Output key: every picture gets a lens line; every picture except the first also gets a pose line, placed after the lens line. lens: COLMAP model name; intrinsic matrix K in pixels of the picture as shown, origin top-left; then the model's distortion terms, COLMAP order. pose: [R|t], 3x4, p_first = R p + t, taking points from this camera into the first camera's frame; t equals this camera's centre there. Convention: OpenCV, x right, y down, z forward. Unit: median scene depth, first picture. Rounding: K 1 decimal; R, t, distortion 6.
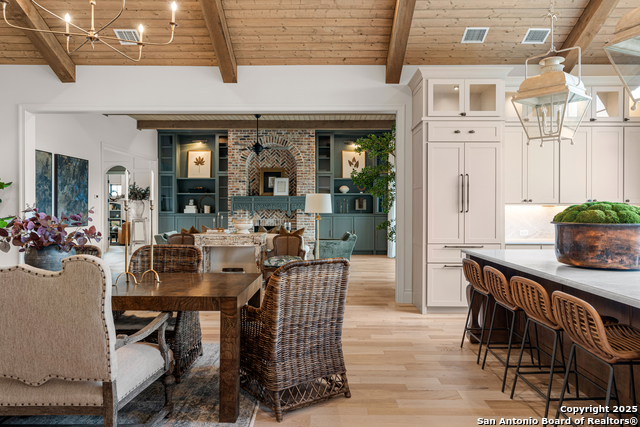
lens RADIAL K [[435.2, 0, 320.0], [0, 435.2, 213.5], [0, 0, 1]] dist [-0.000911, 0.002912]
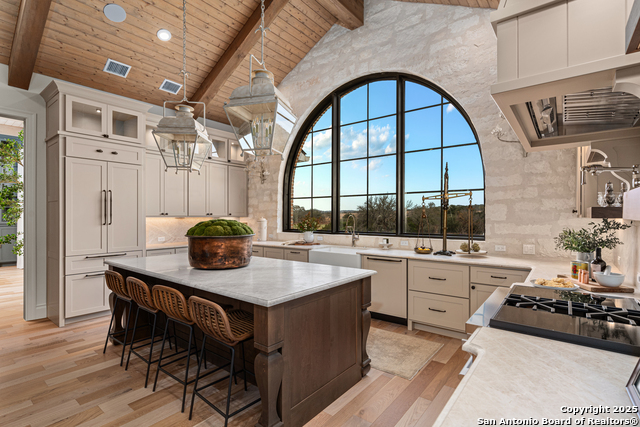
lens RADIAL K [[309.5, 0, 320.0], [0, 309.5, 213.5], [0, 0, 1]] dist [-0.017852, 0.009989]
pose [[0.604363, 0.001024, 0.796708, 0.043822], [0.007140, 0.999952, -0.006702, -0.026927], [-0.796677, 0.009738, 0.604327, 0.117809]]
